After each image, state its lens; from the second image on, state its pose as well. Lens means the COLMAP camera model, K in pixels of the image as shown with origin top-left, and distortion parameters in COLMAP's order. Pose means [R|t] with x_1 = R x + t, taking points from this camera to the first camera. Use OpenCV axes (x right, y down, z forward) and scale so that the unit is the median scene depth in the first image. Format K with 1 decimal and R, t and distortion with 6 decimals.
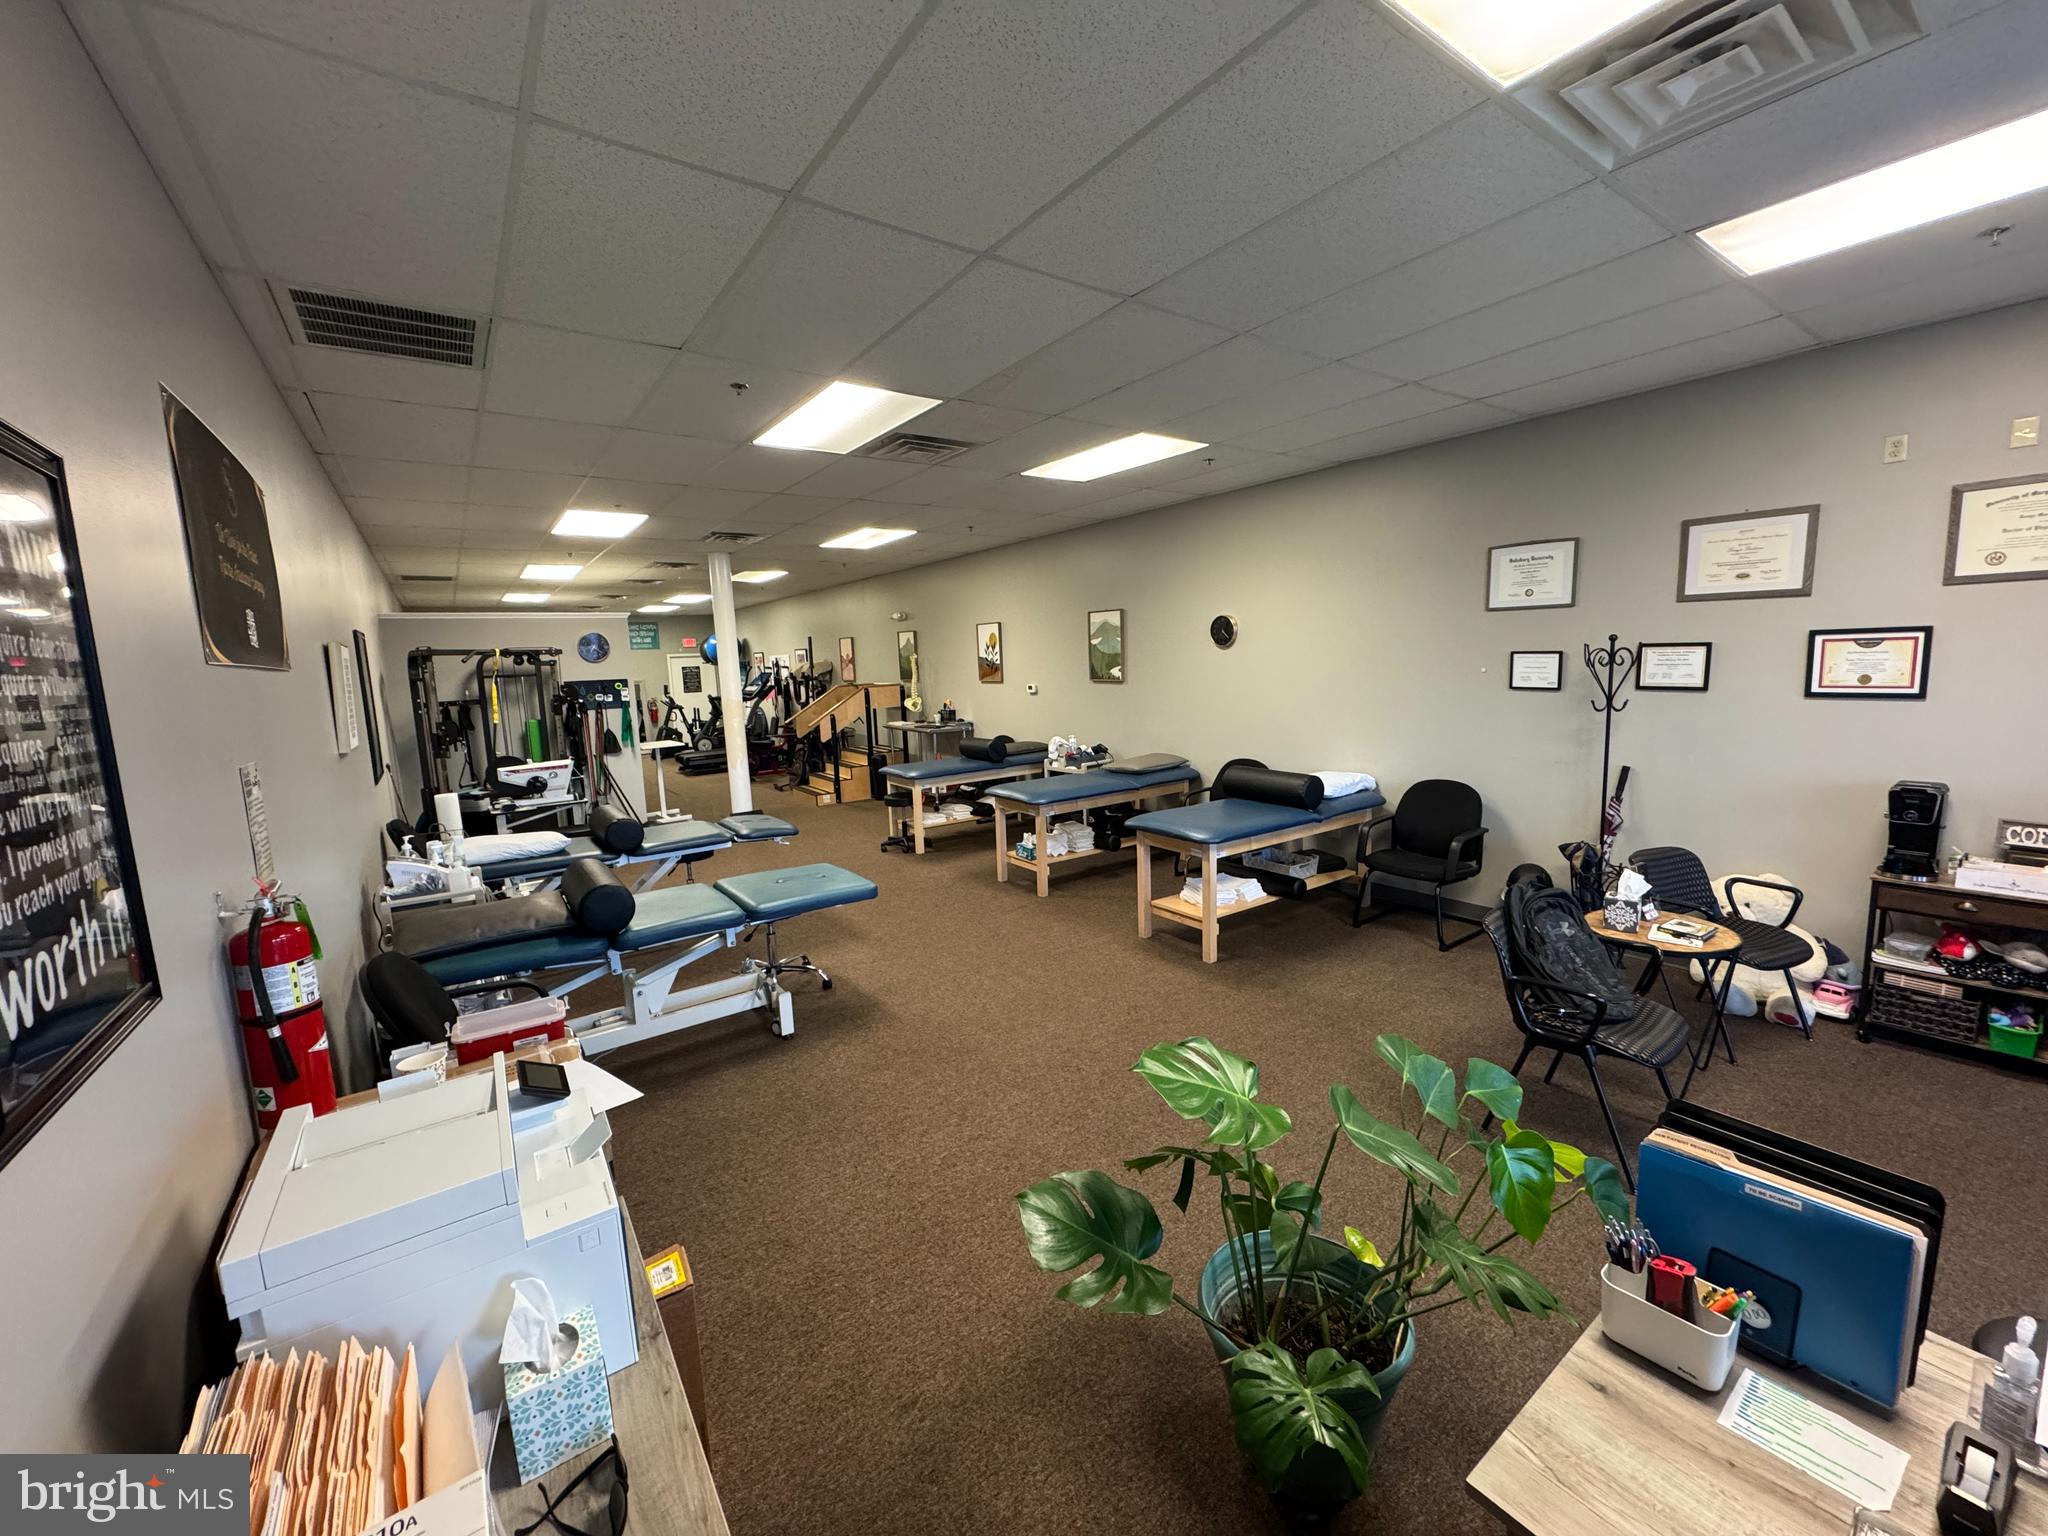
lens RADIAL K [[810.7, 0, 1022.3], [0, 810.7, 766.3], [0, 0, 1]] dist [-0.005050, 0.000993]
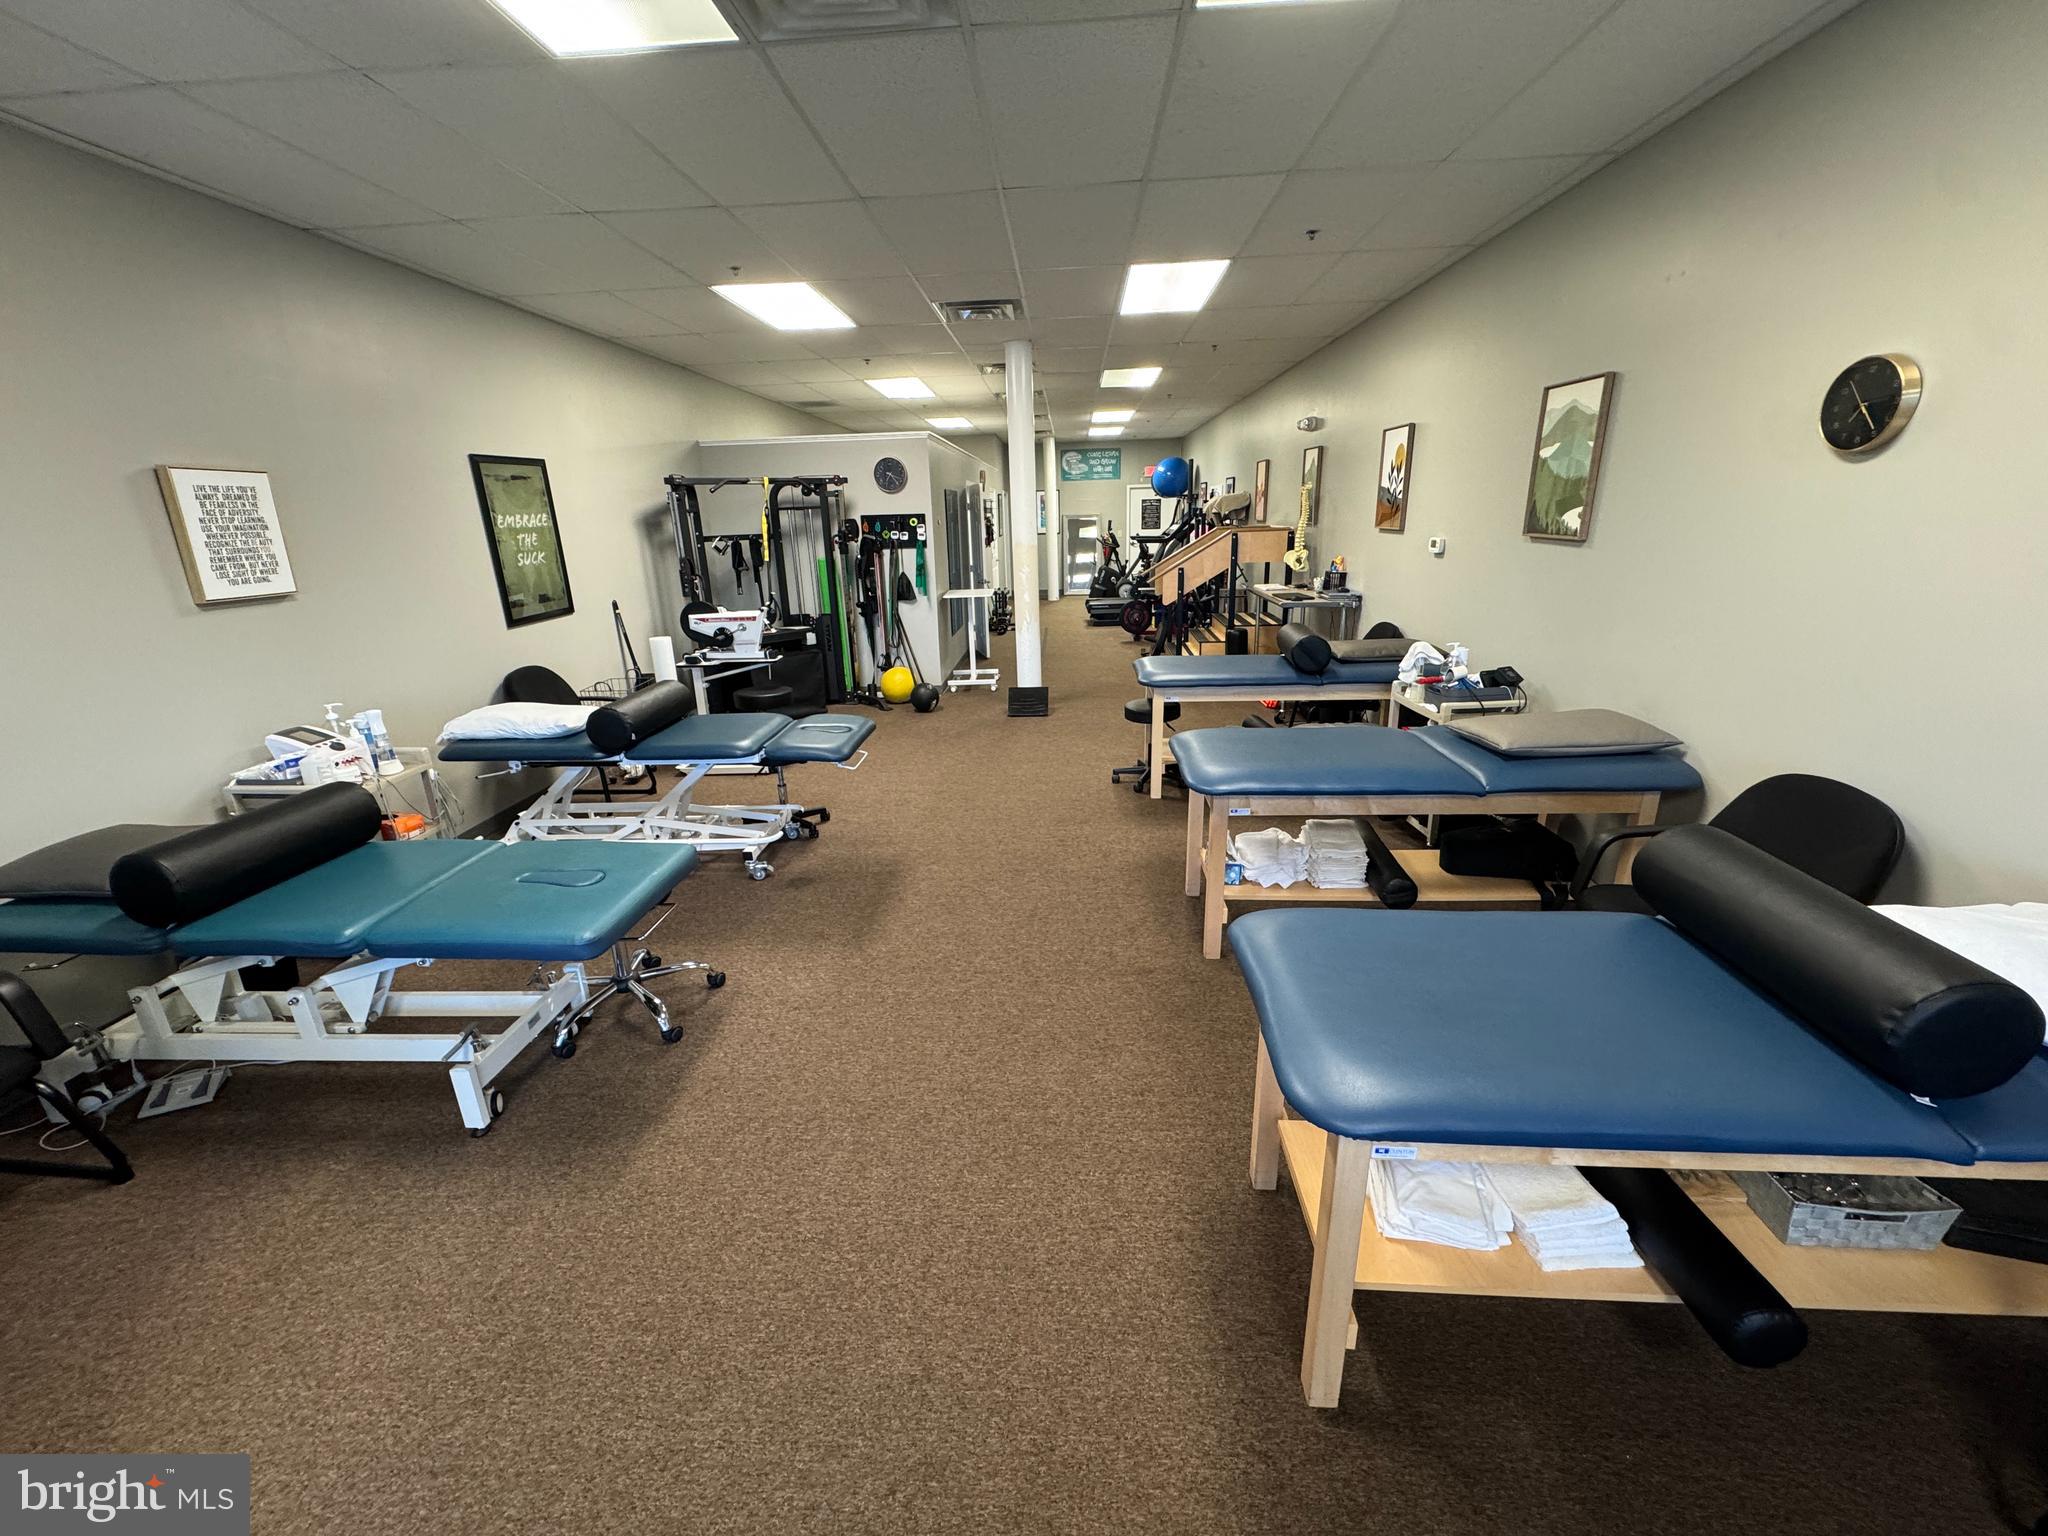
lens RADIAL K [[810.7, 0, 1020.3], [0, 810.7, 760.9], [0, 0, 1]] dist [-0.005050, 0.000993]
pose [[0.774247, 0.201739, -0.599869, 0.175996], [-0.084912, 0.972378, 0.217419, -0.054817], [0.627161, -0.117400, 0.769991, 0.422317]]
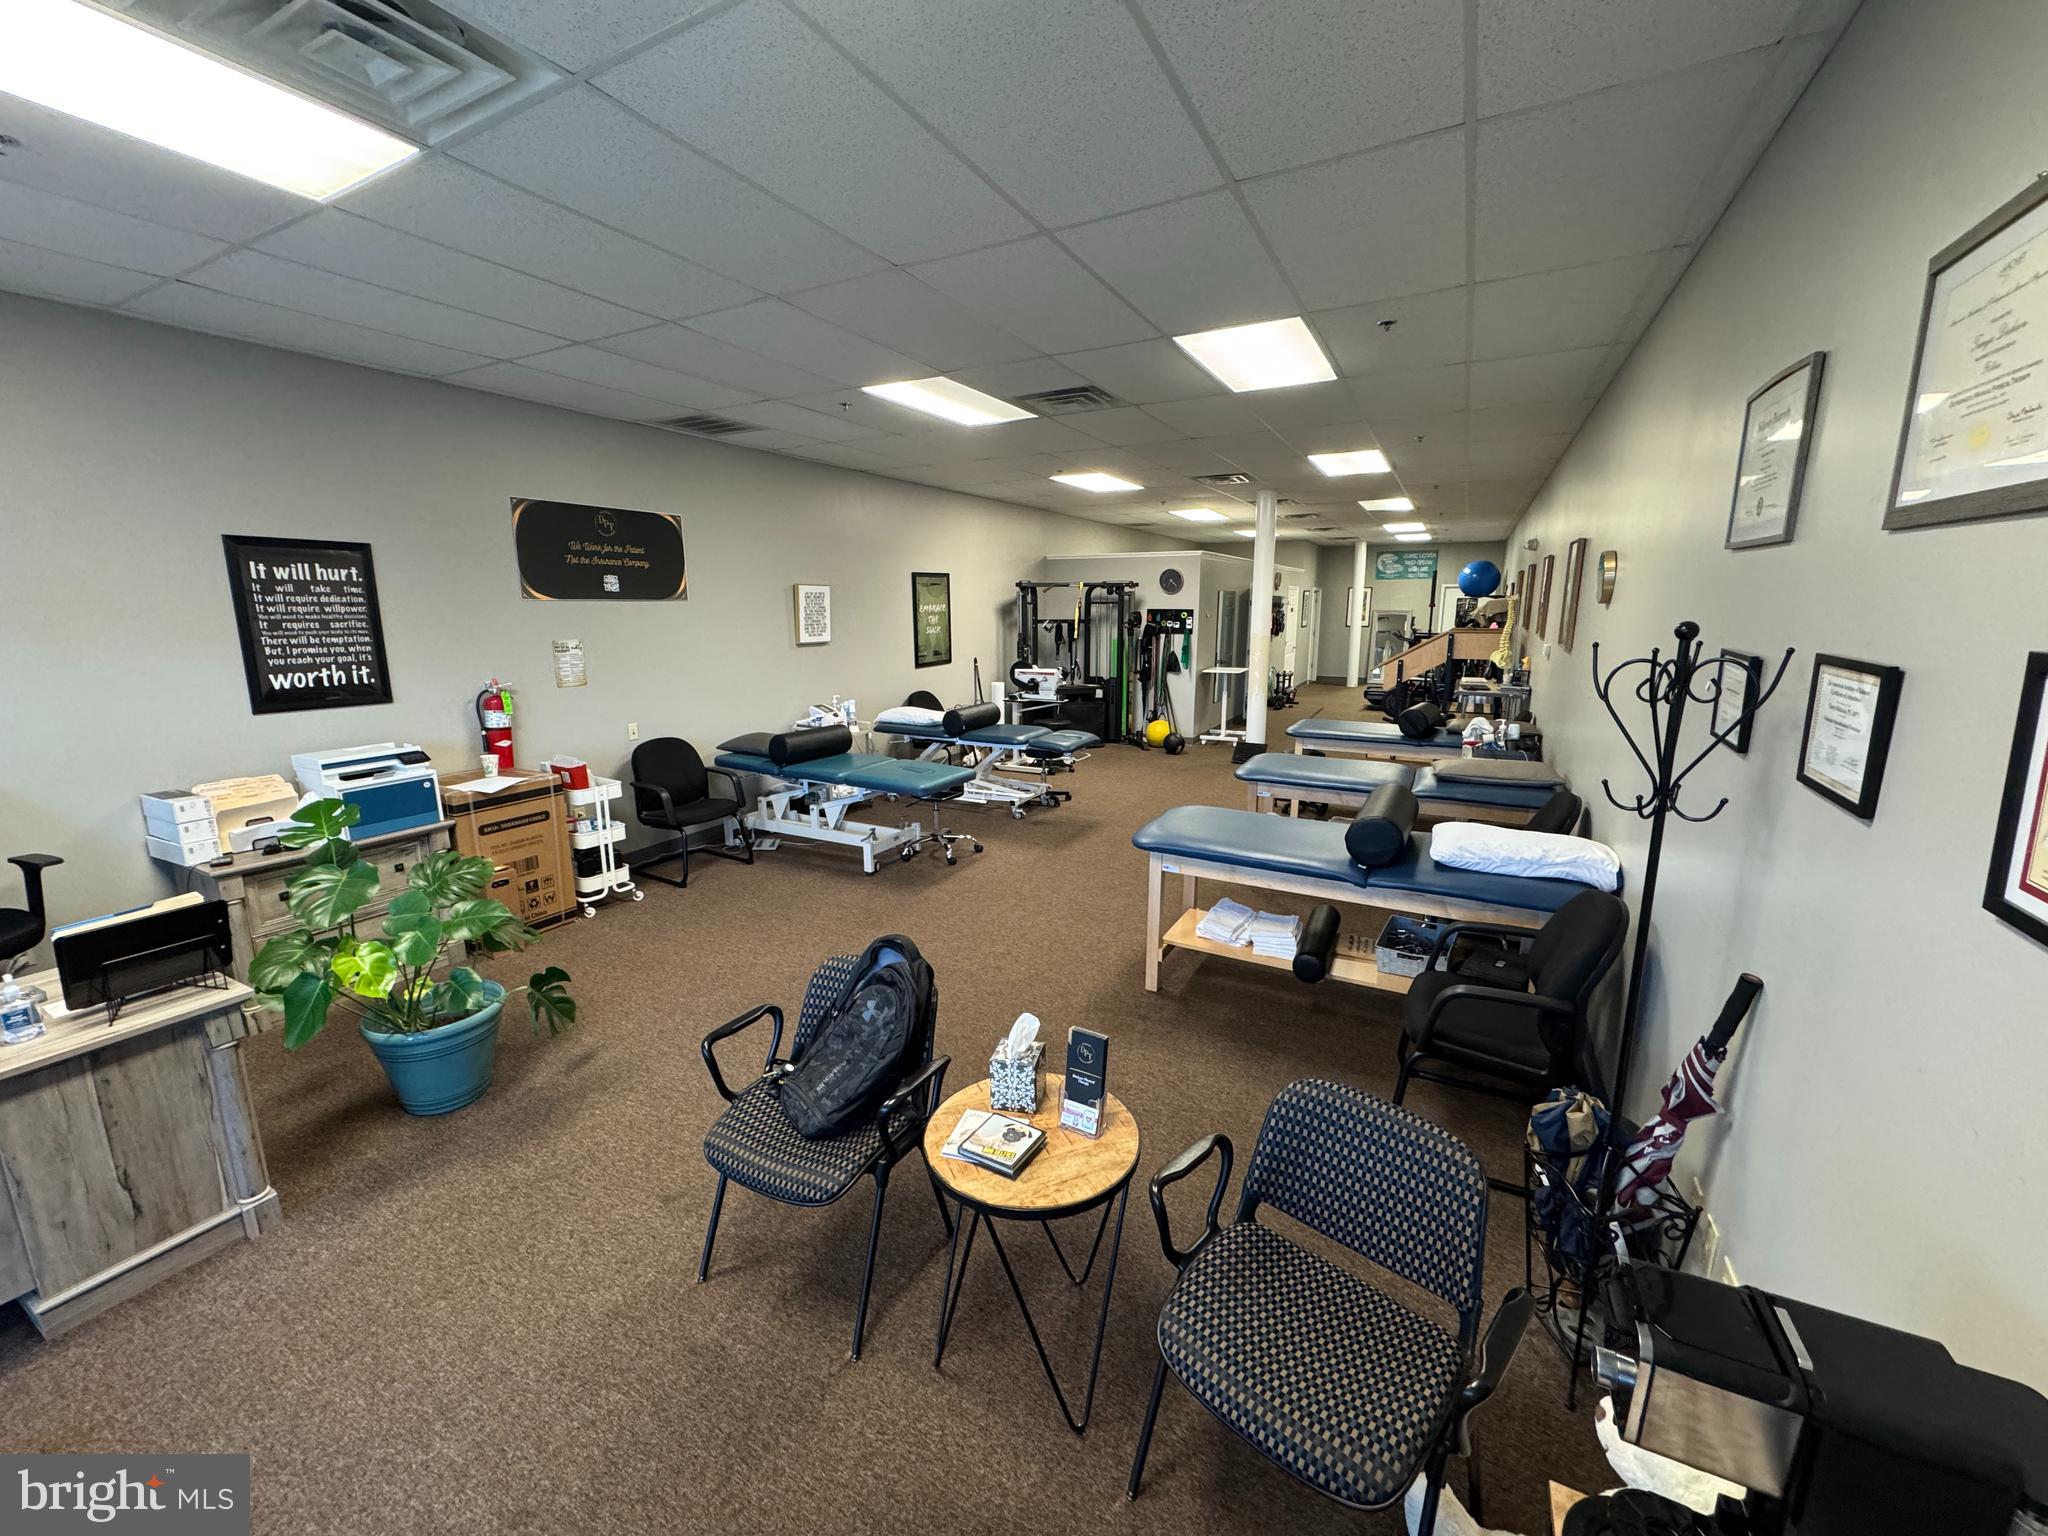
lens RADIAL K [[810.7, 0, 1025.3], [0, 810.7, 766.0], [0, 0, 1]] dist [-0.005050, 0.000993]
pose [[0.435360, 0.216328, -0.873879, 0.525668], [-0.134231, 0.975447, 0.174598, -0.067425], [0.890193, 0.041289, 0.453709, 0.307498]]
